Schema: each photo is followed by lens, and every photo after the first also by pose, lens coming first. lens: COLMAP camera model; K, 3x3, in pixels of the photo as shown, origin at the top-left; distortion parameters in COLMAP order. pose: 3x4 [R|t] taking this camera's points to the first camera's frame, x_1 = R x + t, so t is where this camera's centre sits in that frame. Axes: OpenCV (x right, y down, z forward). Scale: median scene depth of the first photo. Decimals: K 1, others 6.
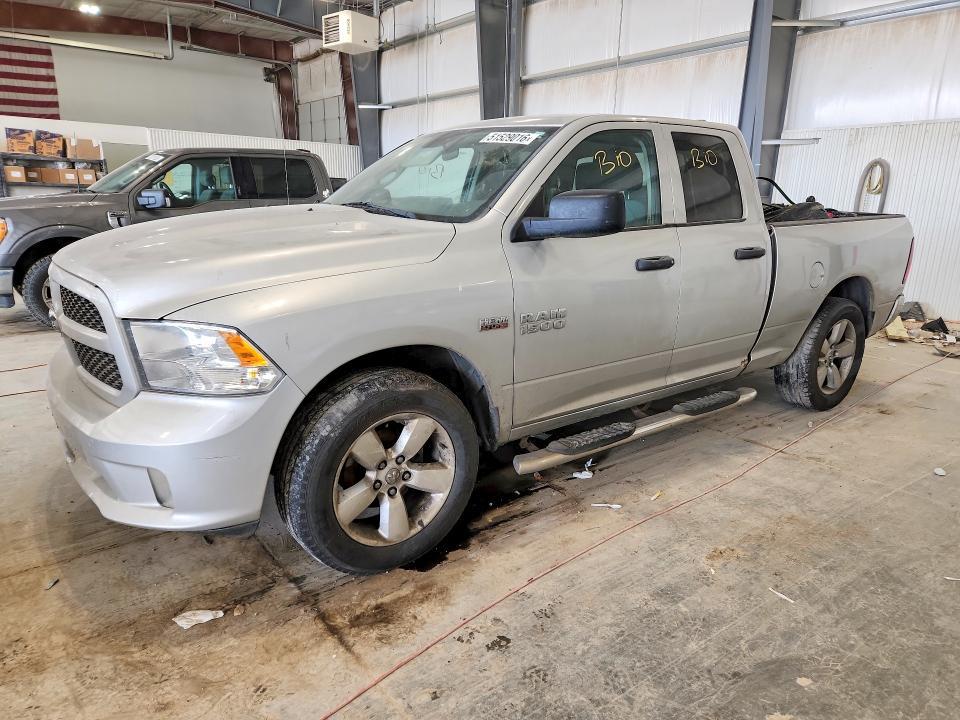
lens RADIAL K [[661.6, 0, 481.2], [0, 661.6, 365.0], [0, 0, 1]] dist [0.020095, -0.014586]
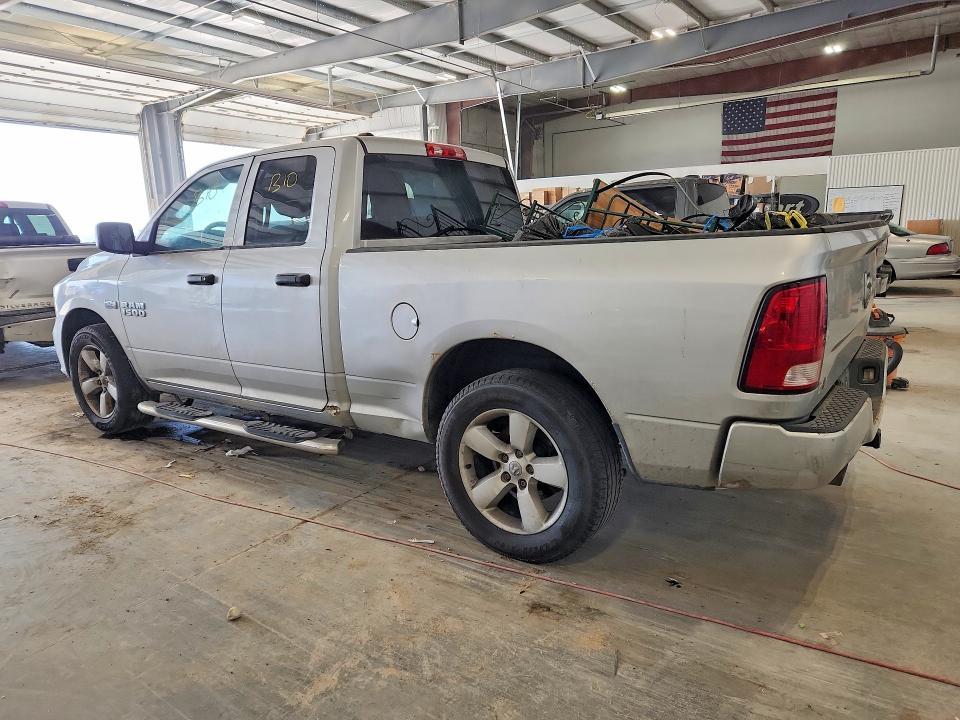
lens RADIAL K [[661.6, 0, 480.7], [0, 661.6, 359.1], [0, 0, 1]] dist [0.020095, -0.014586]
pose [[0.289647, 0.156306, -0.944284, 1.161259], [-0.204728, 0.973860, 0.098404, -0.175820], [0.934982, 0.164819, 0.314076, 0.842832]]
